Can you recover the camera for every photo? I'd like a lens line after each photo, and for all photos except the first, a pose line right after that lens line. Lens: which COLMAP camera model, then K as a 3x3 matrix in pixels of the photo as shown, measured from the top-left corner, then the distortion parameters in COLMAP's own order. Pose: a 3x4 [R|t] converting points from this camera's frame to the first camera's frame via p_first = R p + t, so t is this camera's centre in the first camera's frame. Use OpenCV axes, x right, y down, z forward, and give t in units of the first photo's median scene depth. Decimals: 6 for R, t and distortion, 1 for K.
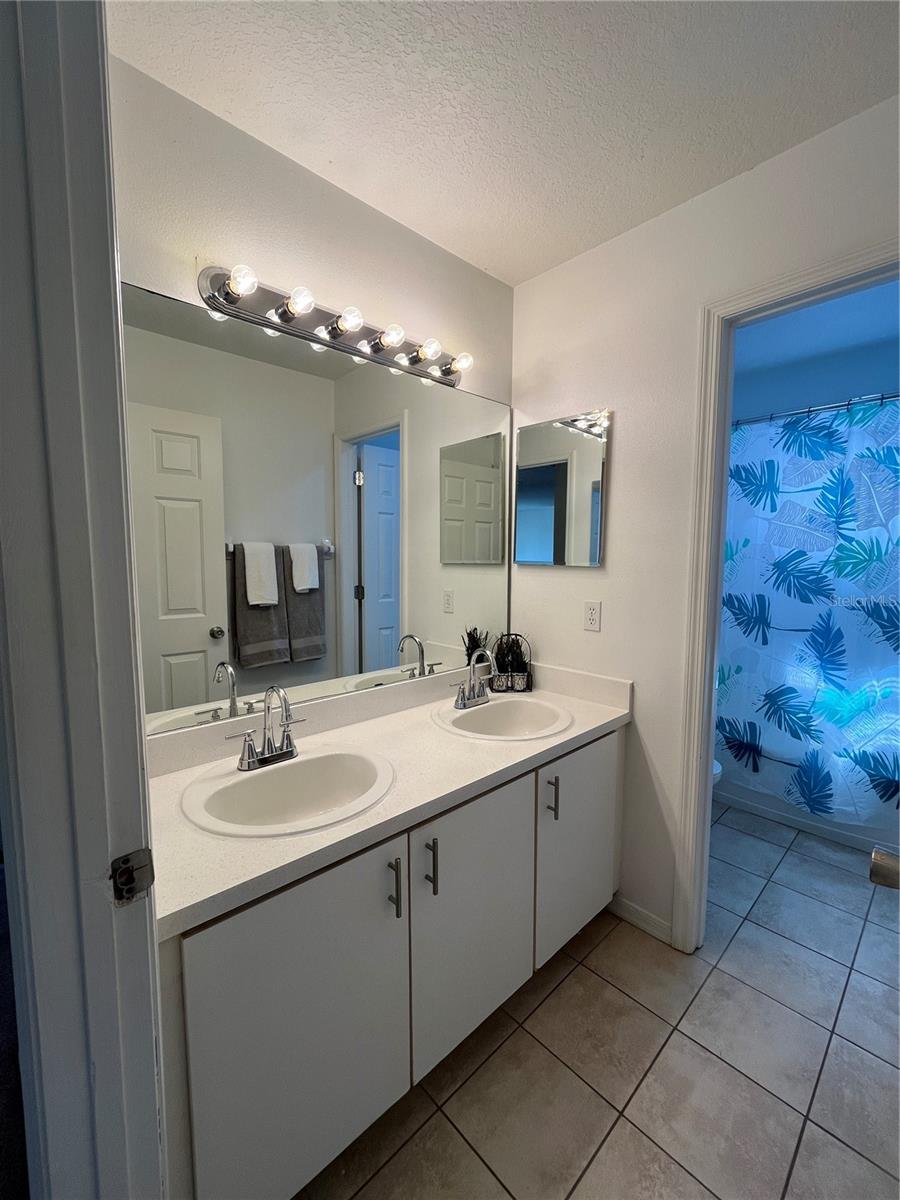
lens RADIAL K [[488.4, 0, 451.3], [0, 488.4, 600.6], [0, 0, 1]] dist [-0.001479, -0.000063]
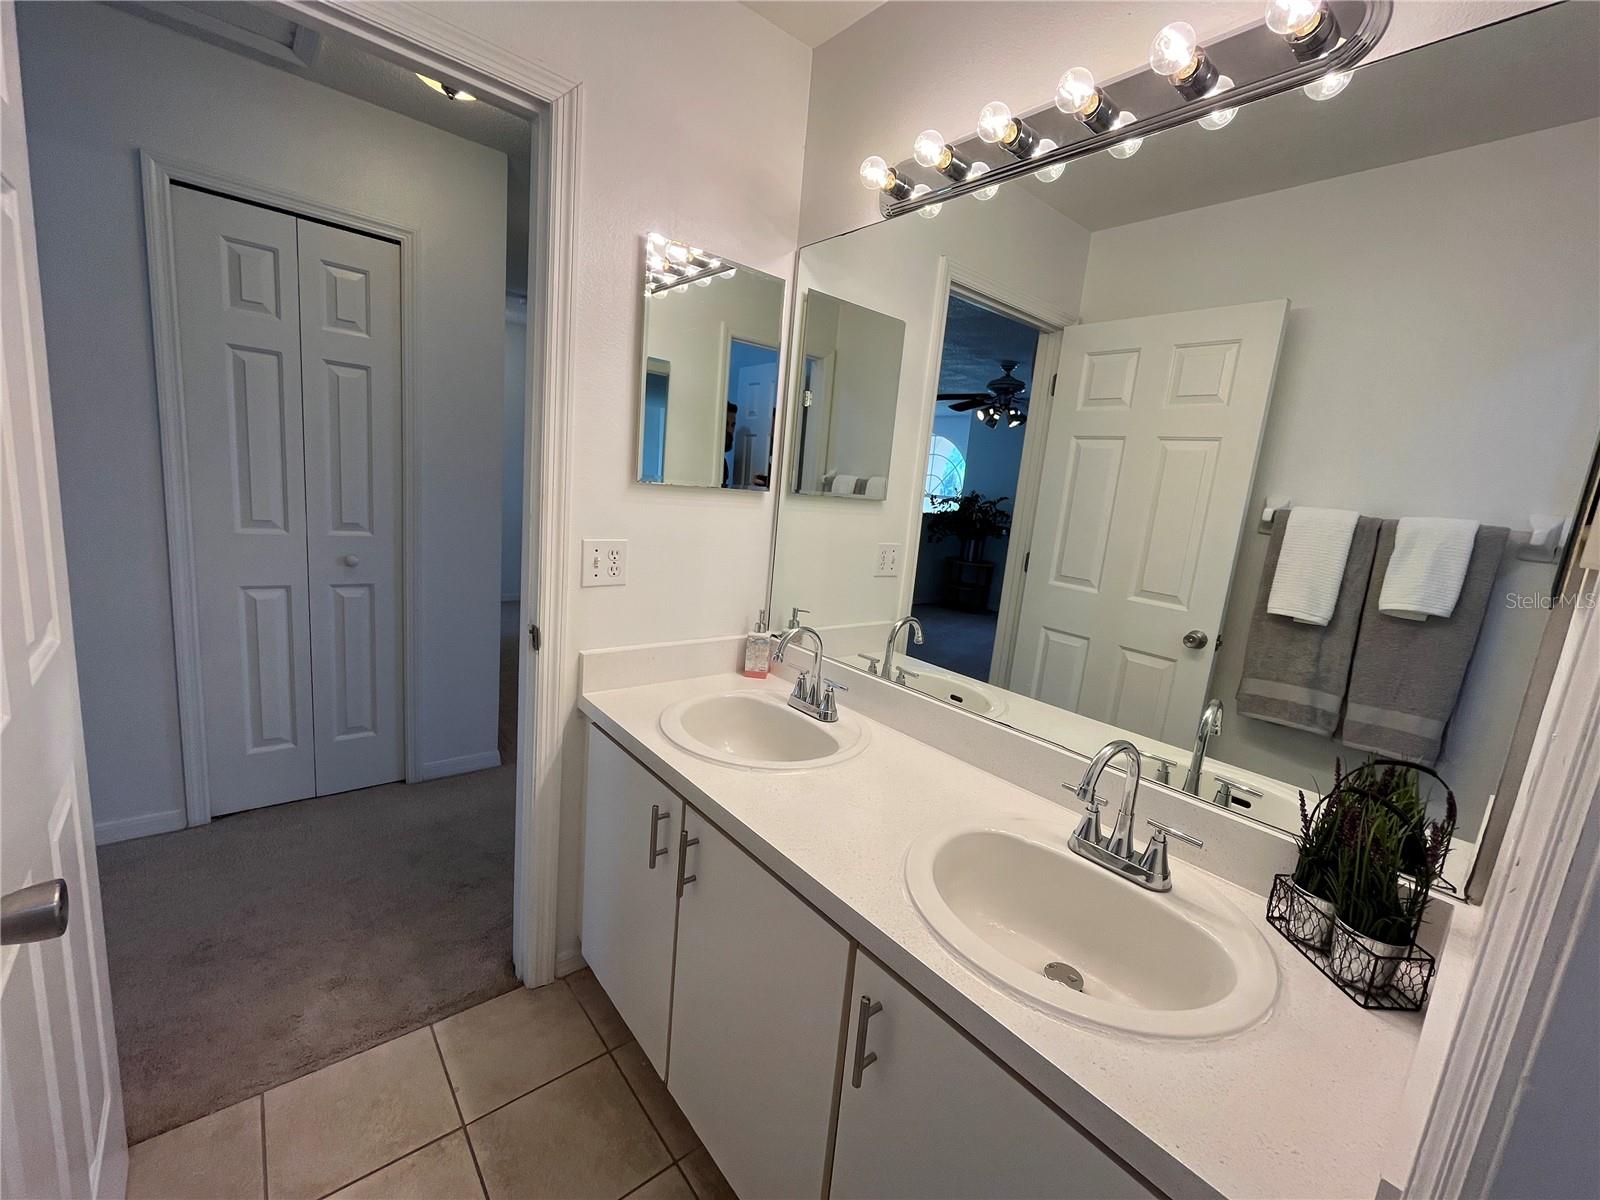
lens RADIAL K [[651.2, 0, 801.1], [0, 651.2, 599.8], [0, 0, 1]] dist [-0.001479, -0.000063]
pose [[-0.055546, 0.167331, -0.984335, 0.411677], [-0.180989, 0.967837, 0.174740, -0.044211], [0.981915, 0.187860, -0.023475, 0.496315]]
